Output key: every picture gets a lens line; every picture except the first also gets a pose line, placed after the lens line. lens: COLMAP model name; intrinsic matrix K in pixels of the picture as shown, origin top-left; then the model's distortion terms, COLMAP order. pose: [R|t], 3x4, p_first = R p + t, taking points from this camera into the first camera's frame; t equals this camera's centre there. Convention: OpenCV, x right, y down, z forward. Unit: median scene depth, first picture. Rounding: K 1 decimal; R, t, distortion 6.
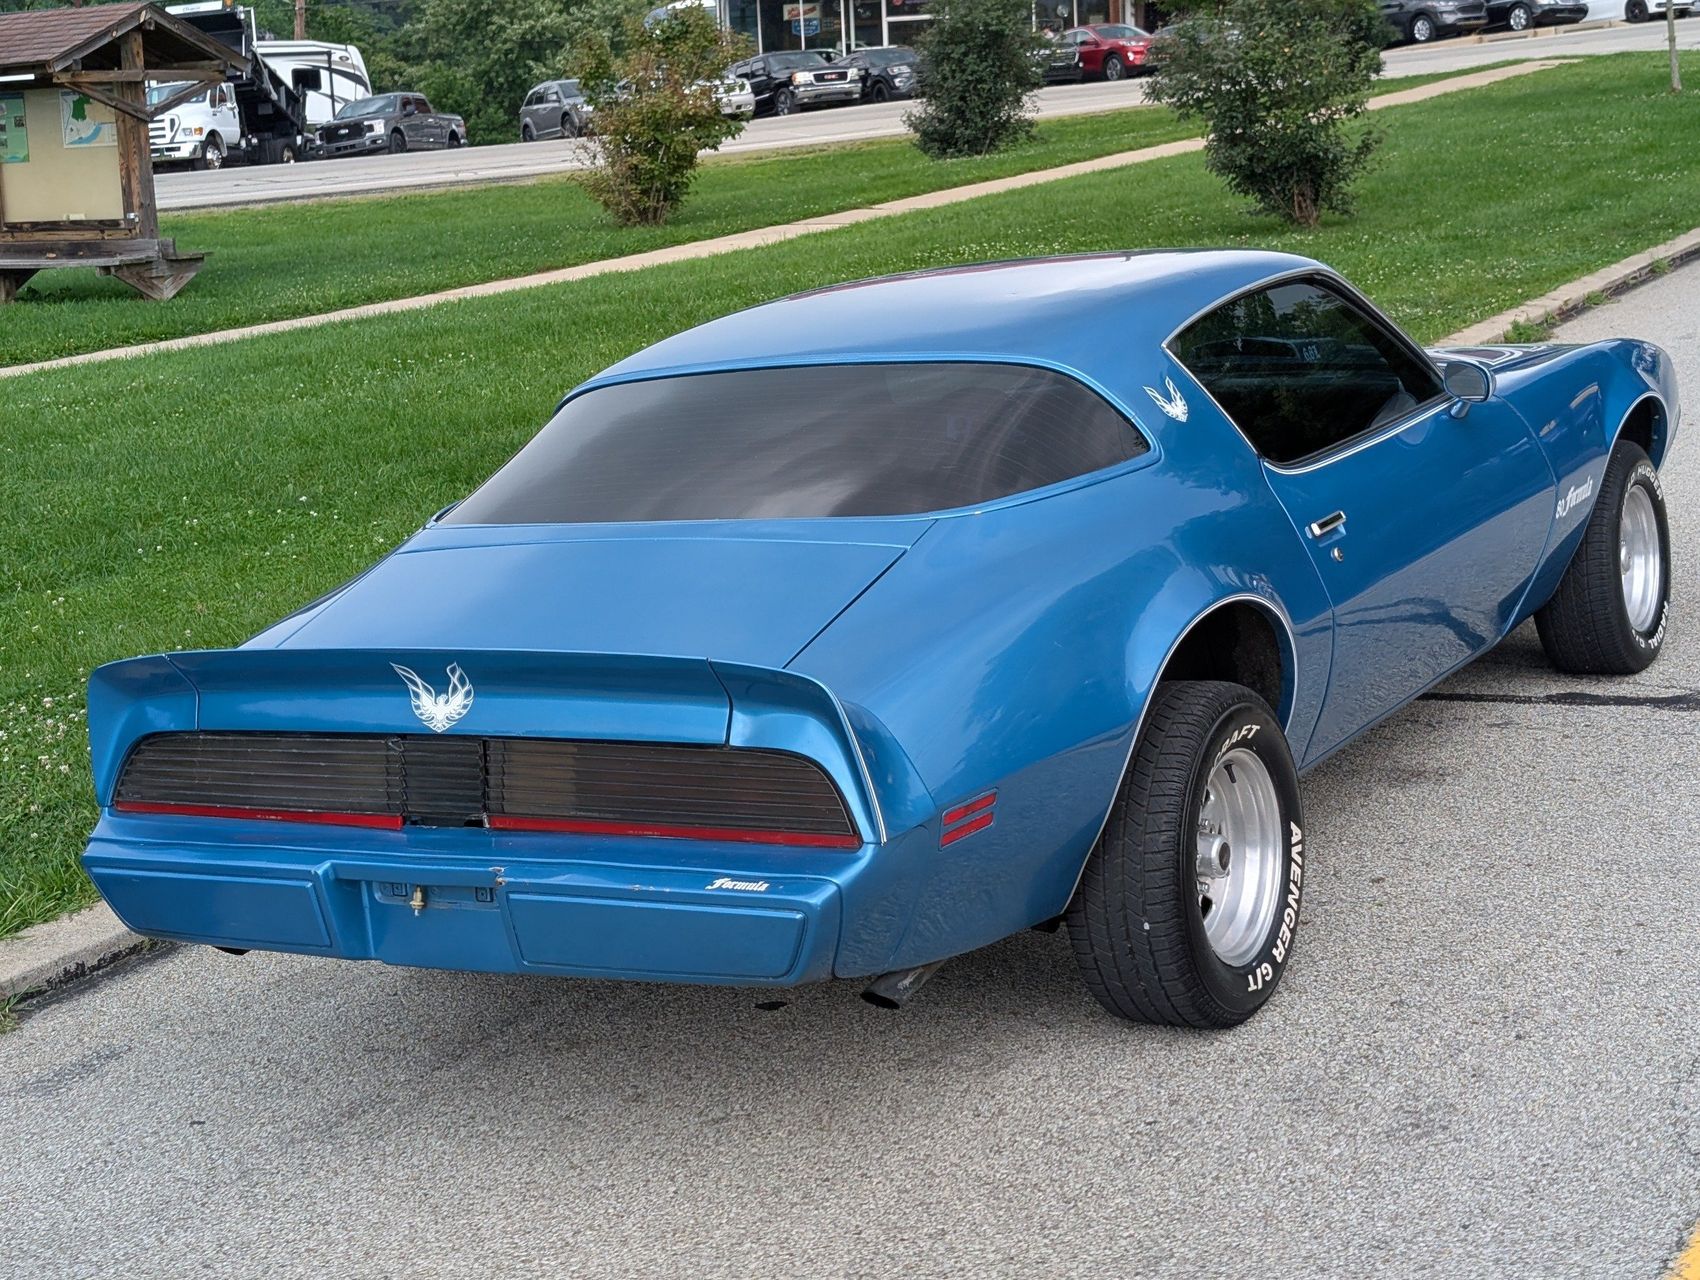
lens RADIAL K [[2597.7, 0, 853.6], [0, 2597.7, 588.3], [0, 0, 1]] dist [0.232707, -1.030531]
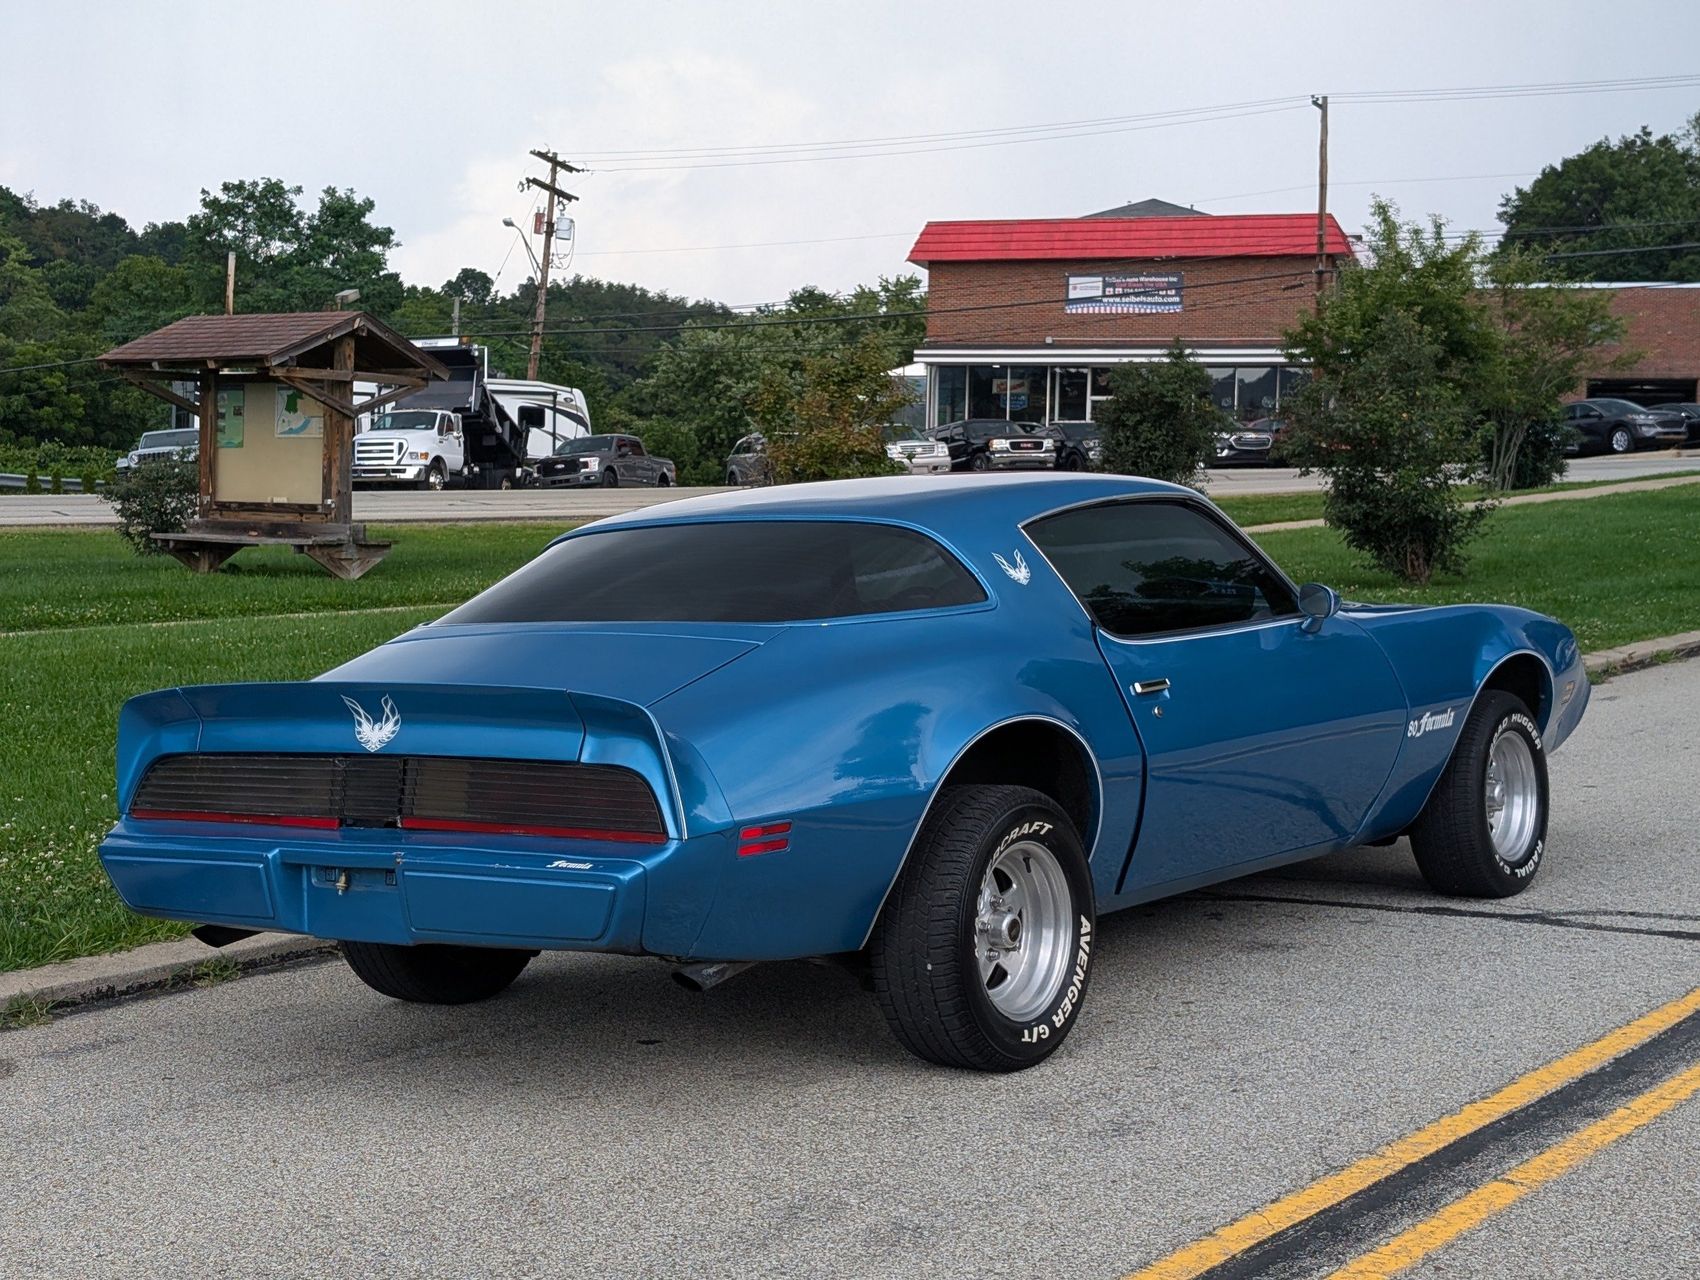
lens RADIAL K [[2584.4, 0, 802.9], [0, 2584.4, 660.0], [0, 0, 1]] dist [0.247310, -1.105258]
pose [[0.992432, 0.076267, -0.096245, 0.099027], [-0.086558, 0.990406, -0.107720, 0.076478], [0.087106, 0.115235, 0.989512, -0.140169]]
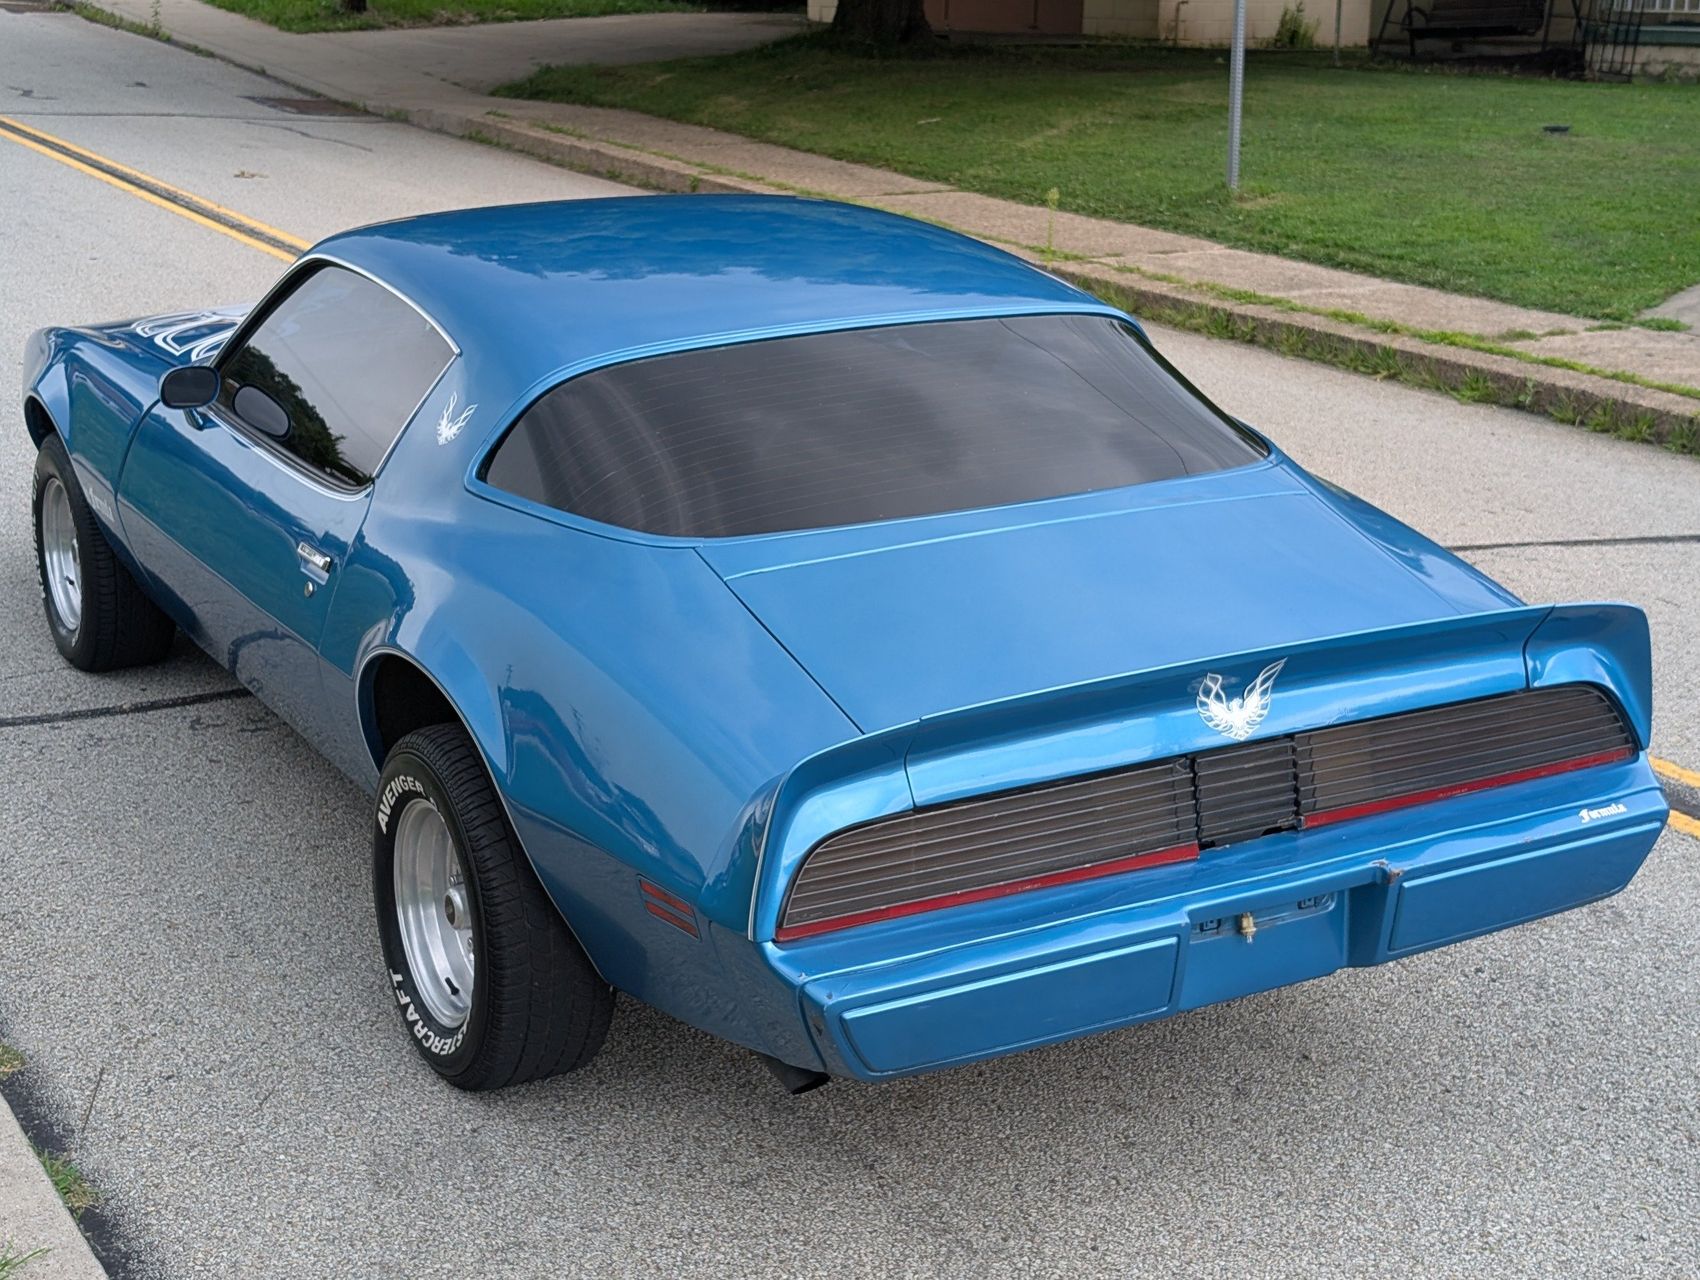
lens RADIAL K [[2627.7, 0, 850.0], [0, 2627.7, 640.0], [0, 0, 1]] dist [0.152159, -0.634707]
pose [[0.504877, -0.140038, 0.851756, -0.594554], [0.099530, 0.989615, 0.103708, -0.052062], [-0.857434, 0.032415, 0.513572, 0.382938]]
